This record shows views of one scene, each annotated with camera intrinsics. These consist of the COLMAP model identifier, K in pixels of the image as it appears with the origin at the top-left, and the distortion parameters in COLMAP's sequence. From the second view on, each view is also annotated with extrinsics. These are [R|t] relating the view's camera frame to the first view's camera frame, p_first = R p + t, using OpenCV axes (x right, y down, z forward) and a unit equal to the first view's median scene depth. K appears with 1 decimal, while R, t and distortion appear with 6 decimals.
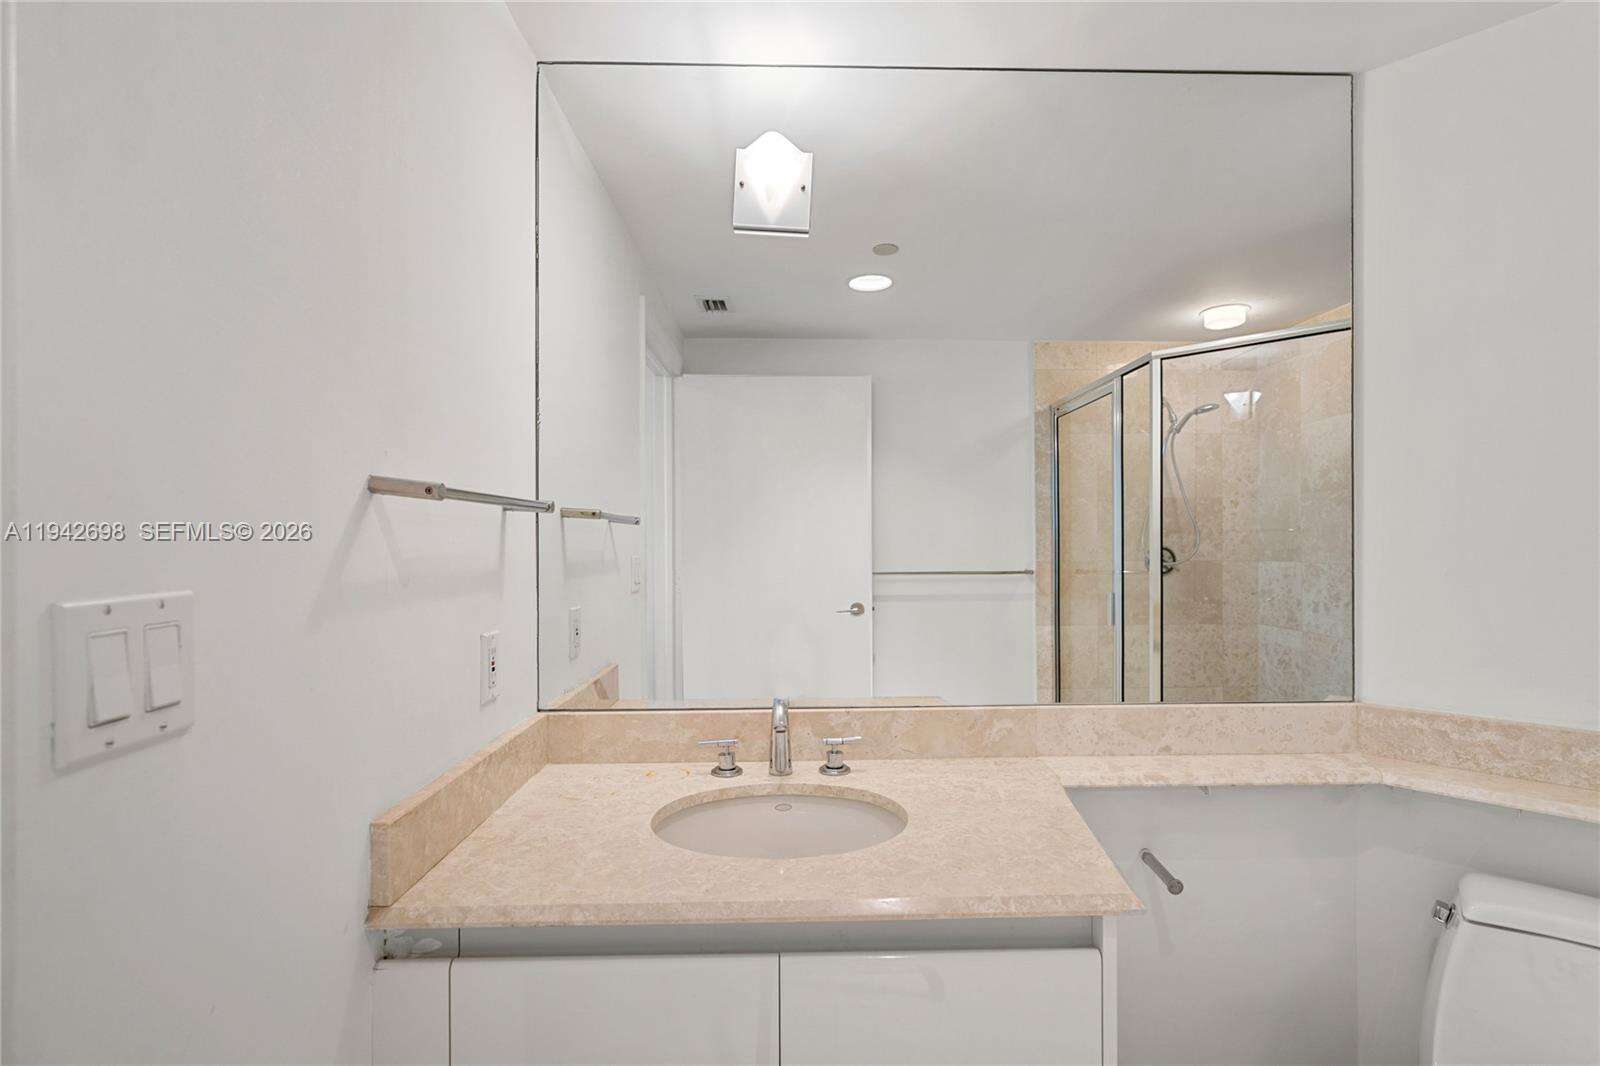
lens RADIAL K [[731.1, 0, 808.0], [0, 731.1, 542.9], [0, 0, 1]] dist [-0.010204, 0.001004]
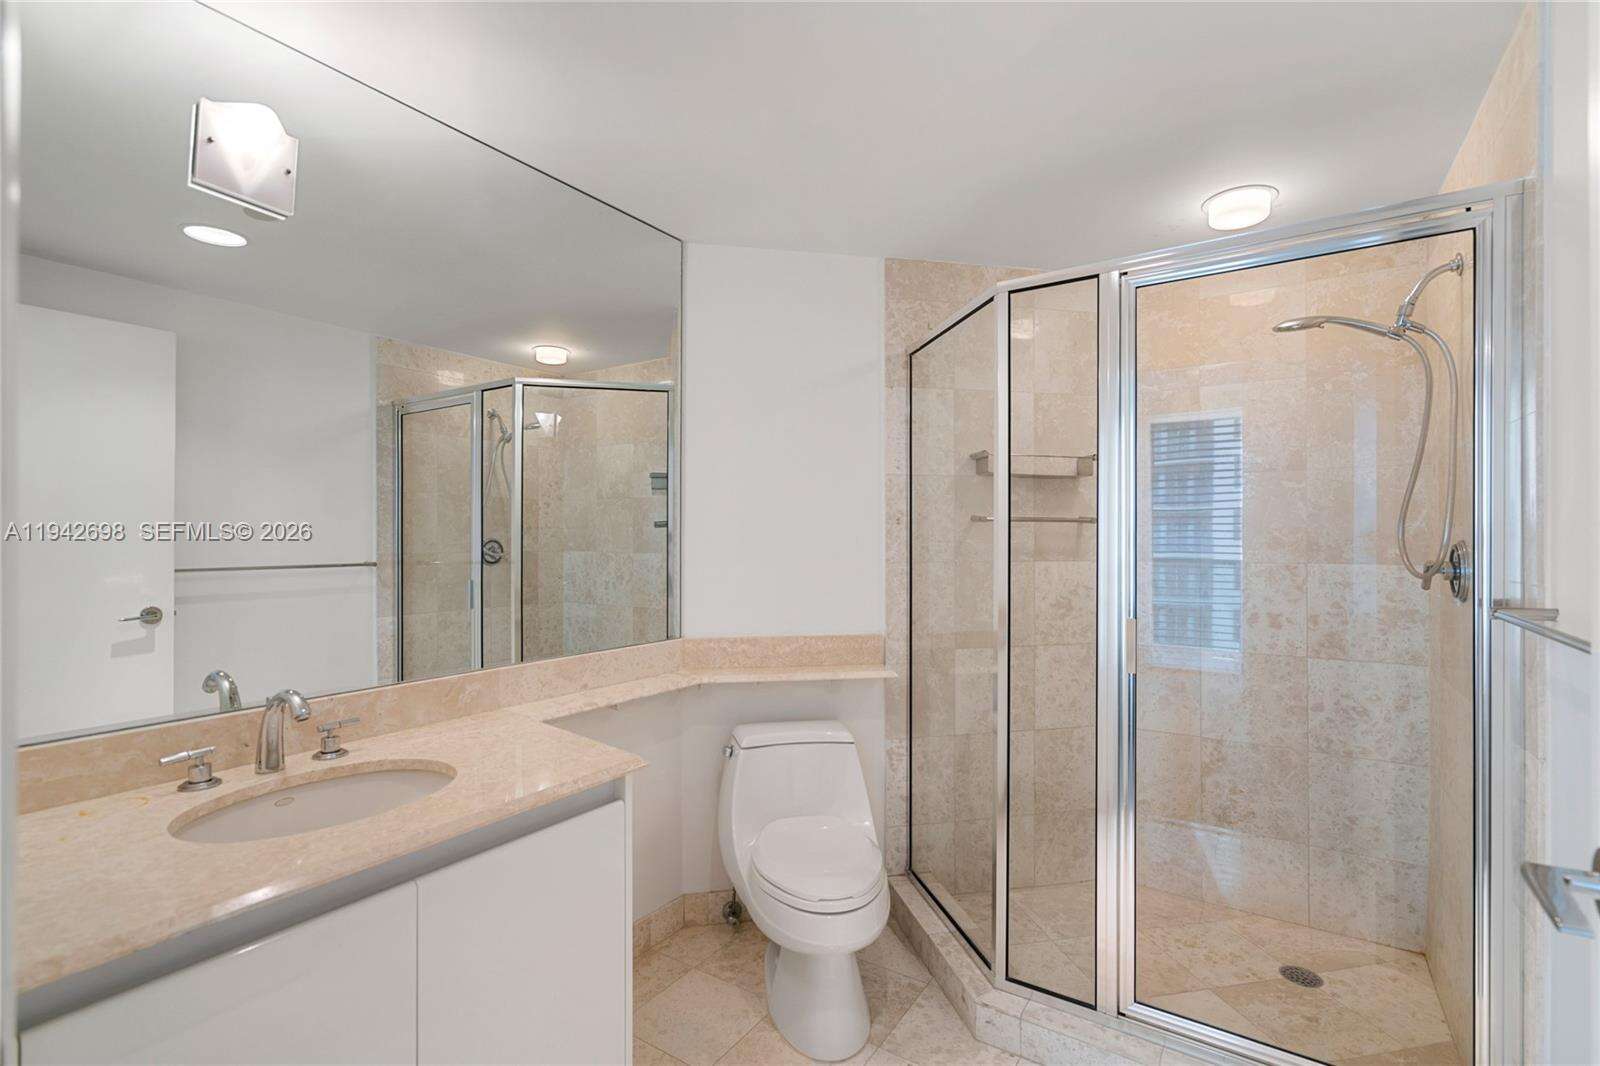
lens RADIAL K [[731.1, 0, 794.8], [0, 731.1, 533.9], [0, 0, 1]] dist [-0.010204, 0.001004]
pose [[0.577696, 0.009624, 0.816195, -0.418240], [-0.007088, 0.999952, -0.006774, 0.001718], [-0.816221, -0.001872, 0.577736, -0.124164]]
